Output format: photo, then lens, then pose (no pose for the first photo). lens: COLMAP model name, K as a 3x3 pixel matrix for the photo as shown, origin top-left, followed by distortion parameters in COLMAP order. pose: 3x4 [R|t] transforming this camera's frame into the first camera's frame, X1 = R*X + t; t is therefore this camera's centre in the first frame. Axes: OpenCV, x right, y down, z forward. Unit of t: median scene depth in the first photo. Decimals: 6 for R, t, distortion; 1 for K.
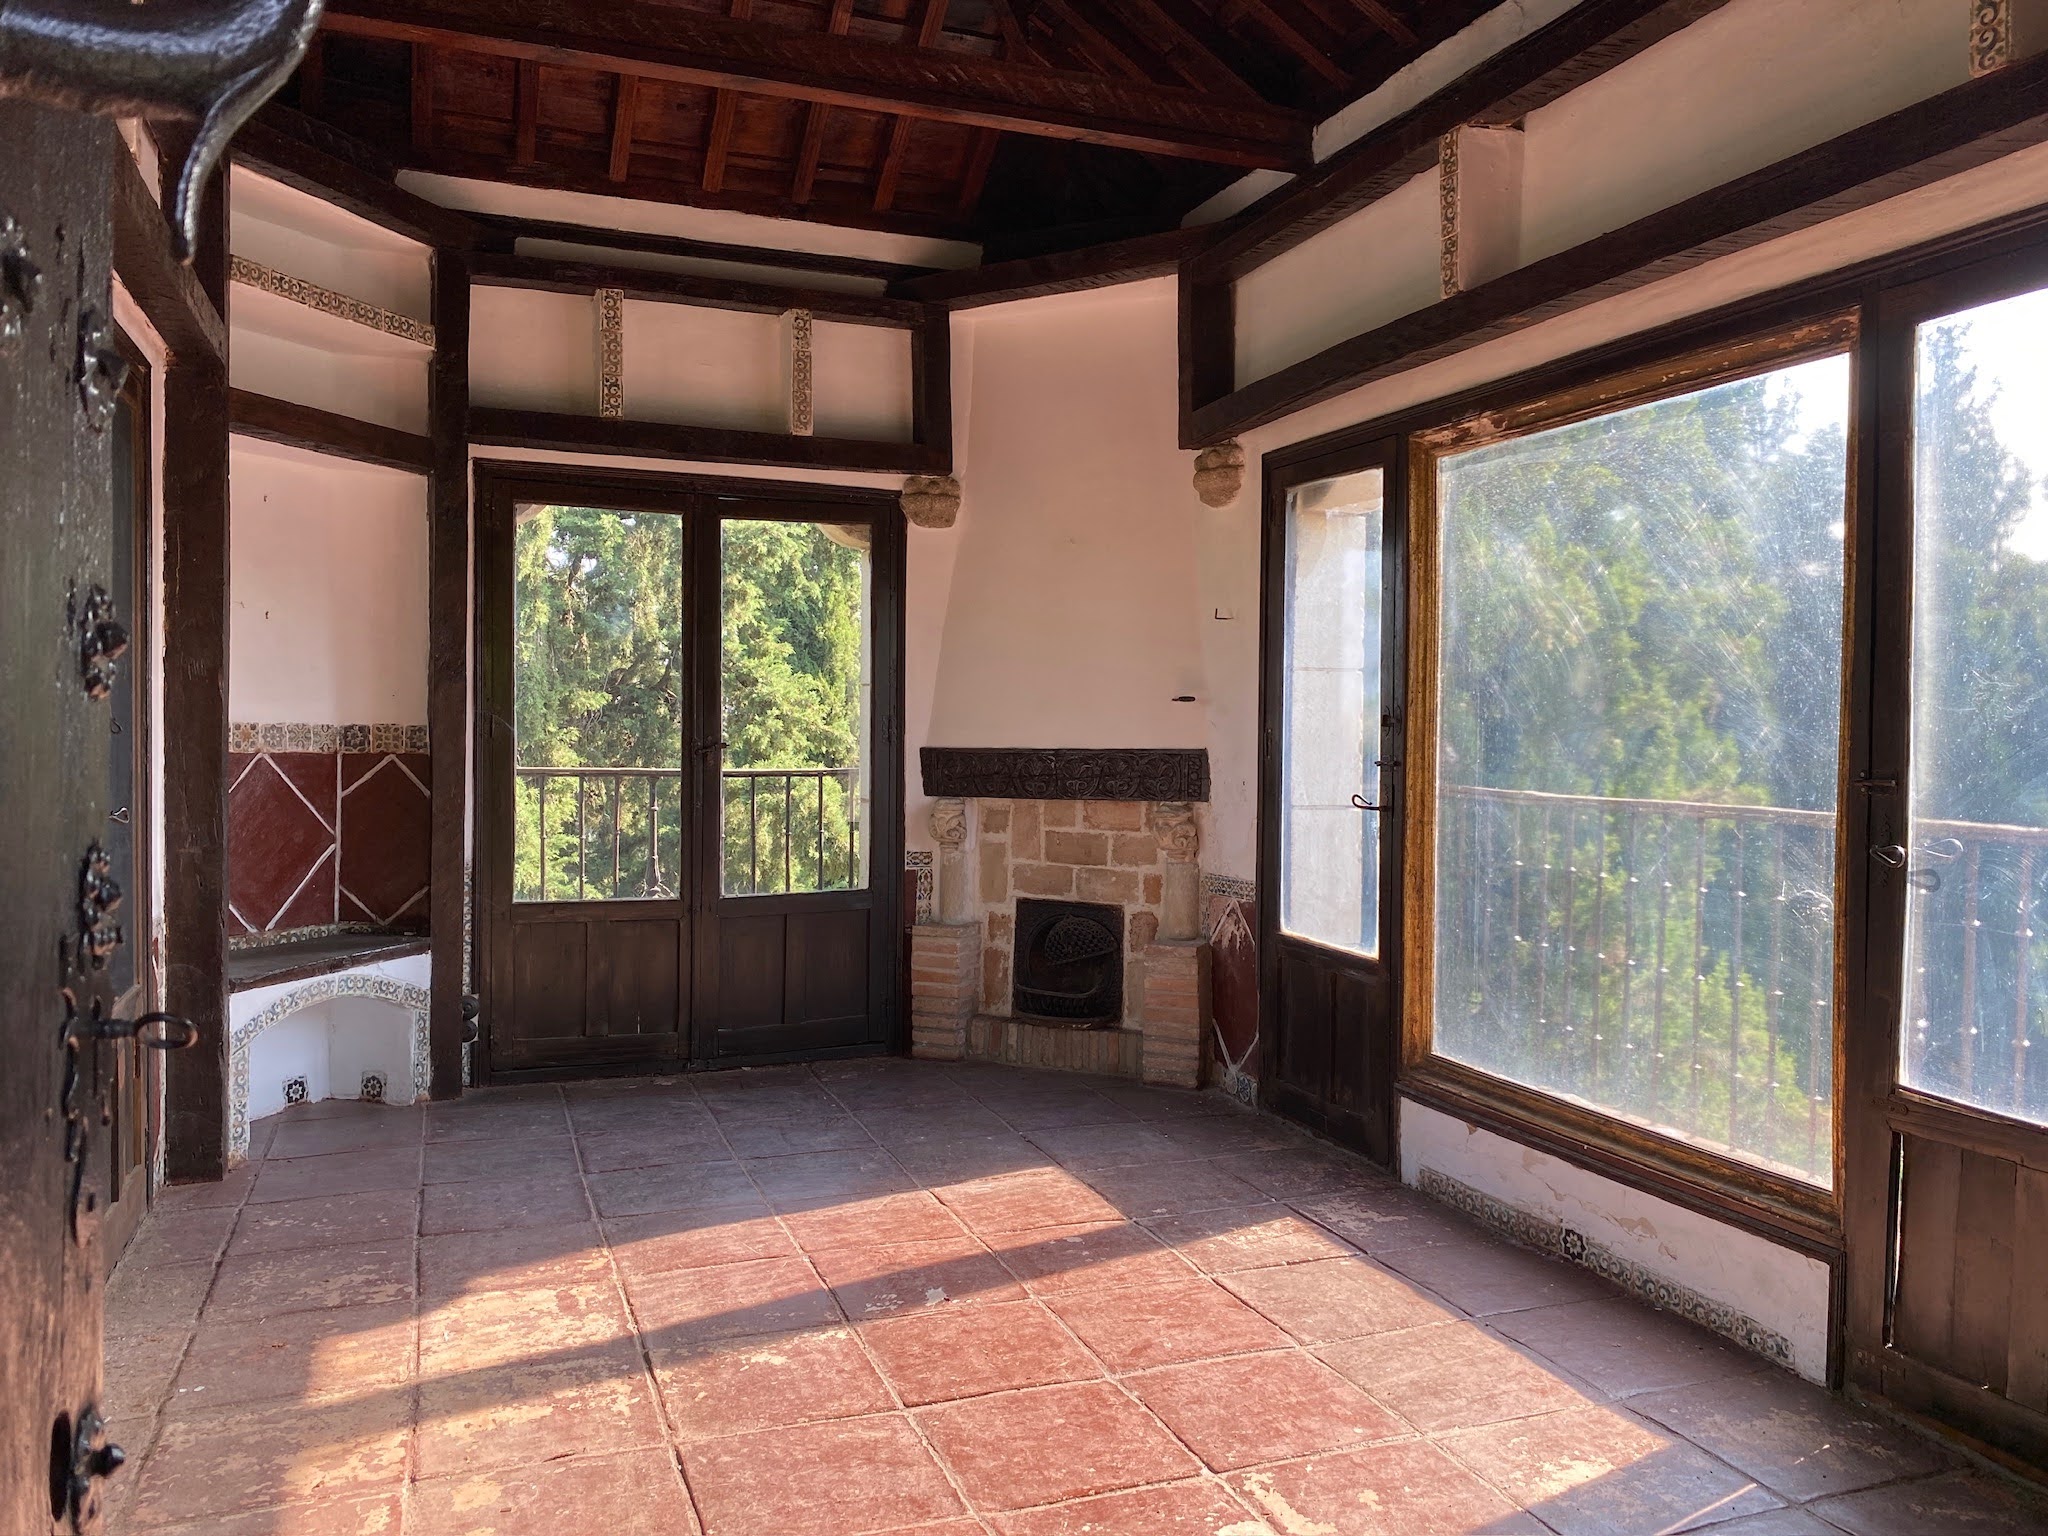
lens RADIAL K [[1578.5, 0, 1032.8], [0, 1578.5, 777.7], [0, 0, 1]] dist [0.046436, -0.043614]
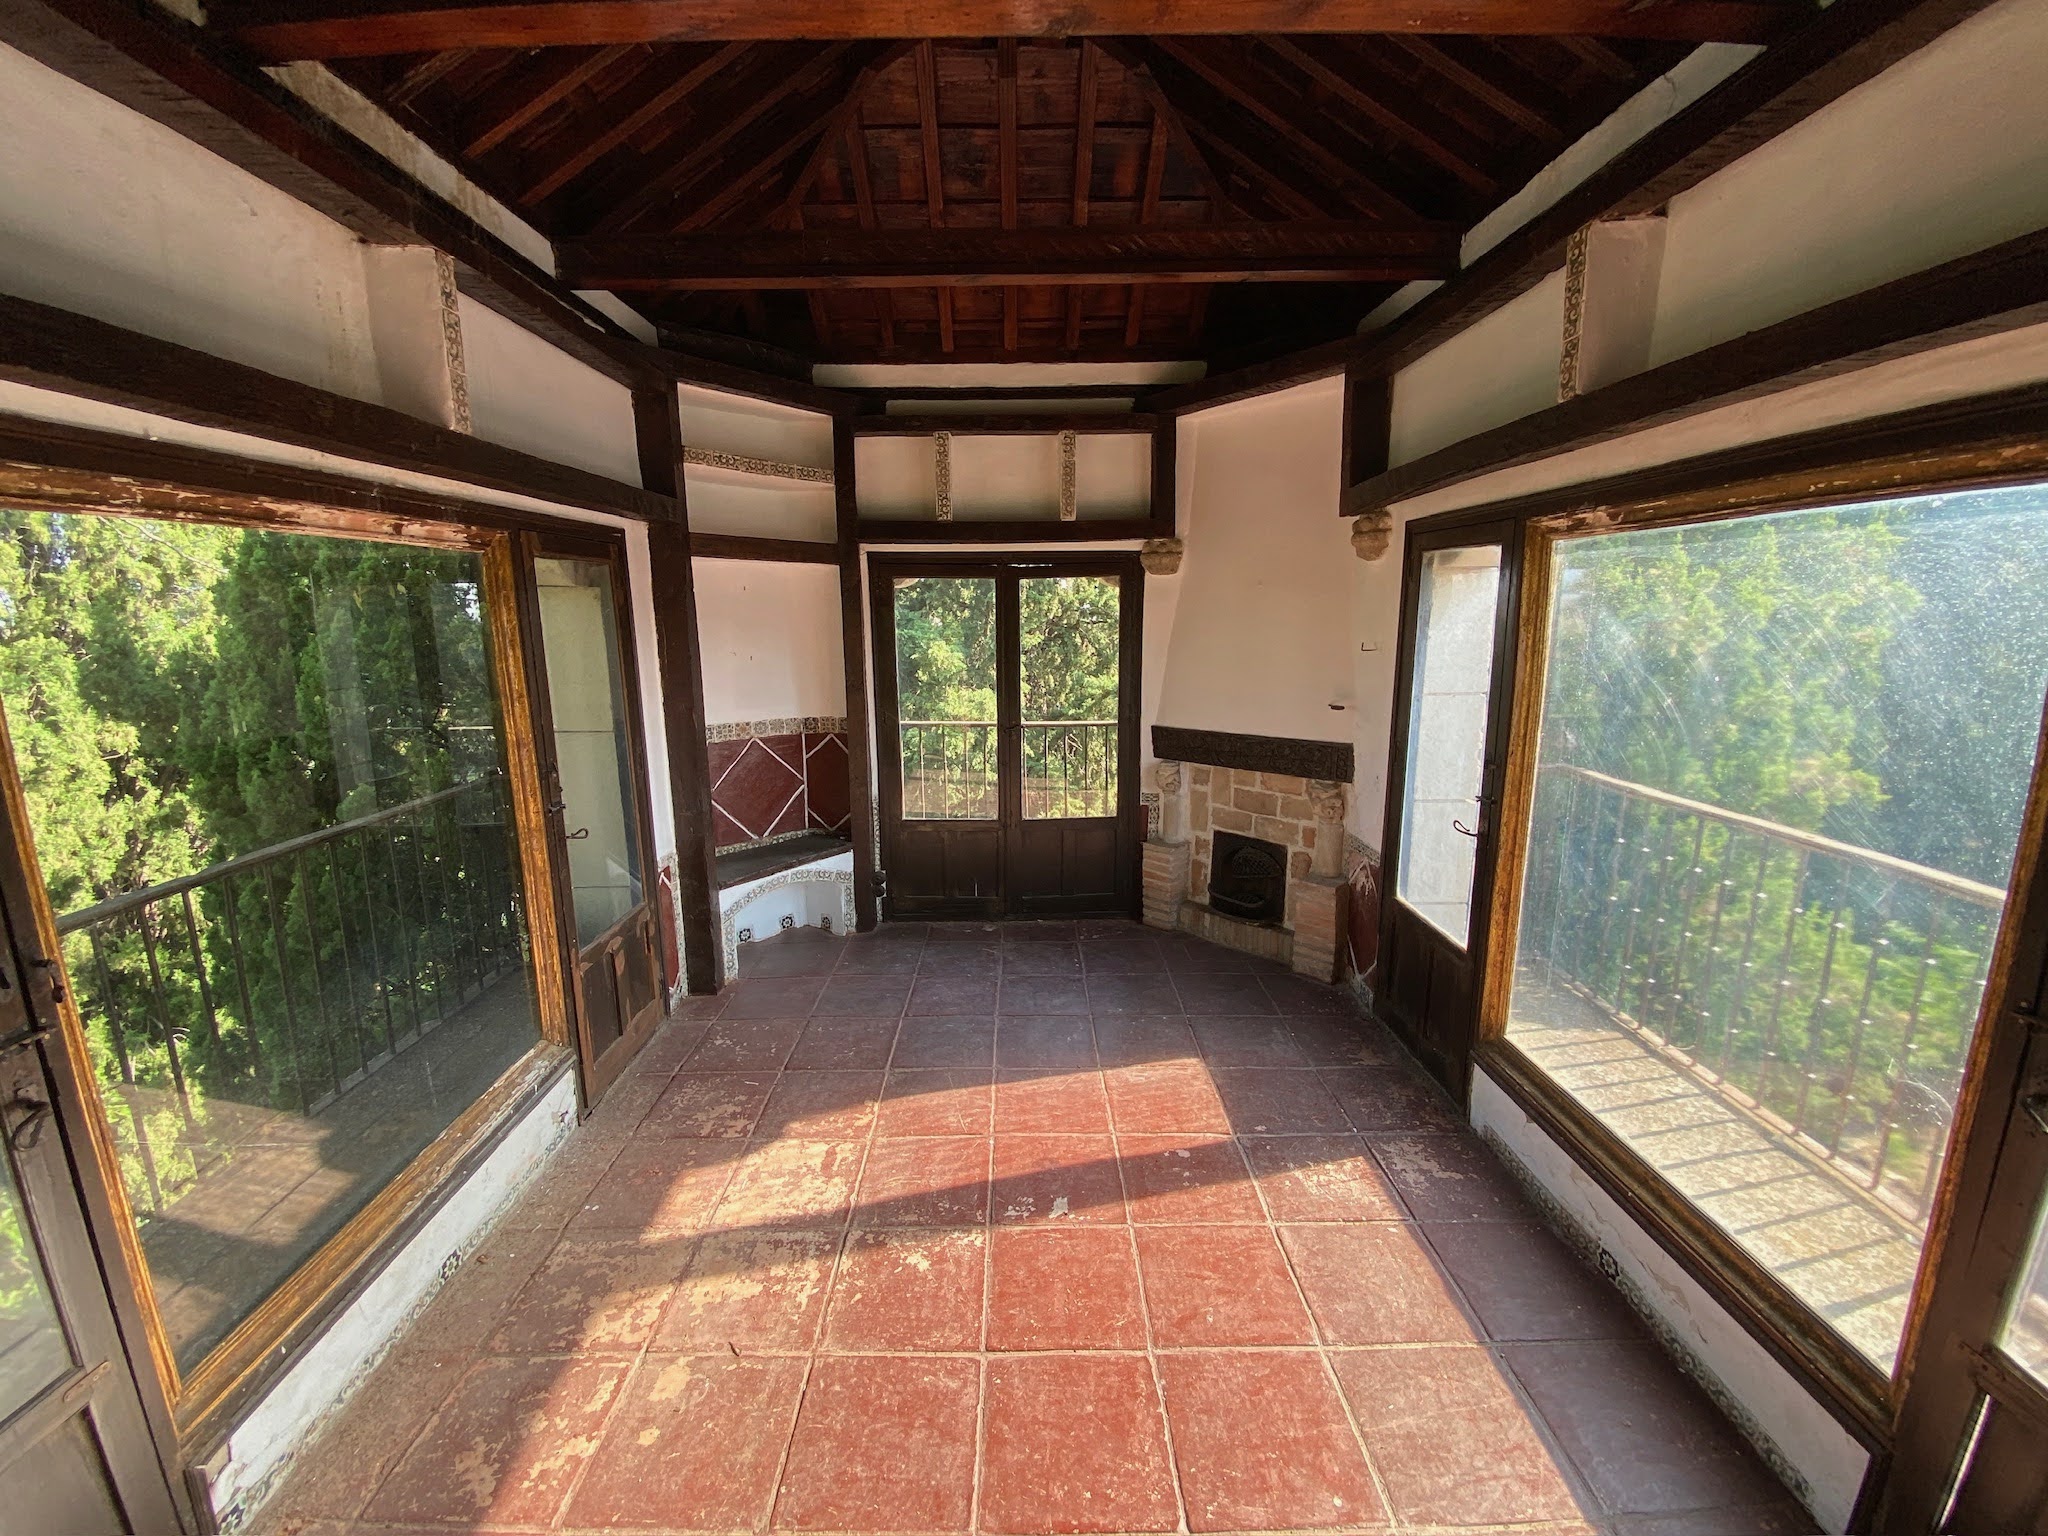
lens RADIAL K [[829.9, 0, 1017.6], [0, 829.9, 767.8], [0, 0, 1]] dist [-0.002818, -0.003137]
pose [[0.933581, 0.048317, -0.355094, 0.116691], [0.009180, 0.987320, 0.158479, -0.138000], [0.358249, -0.151213, 0.921299, 0.301146]]
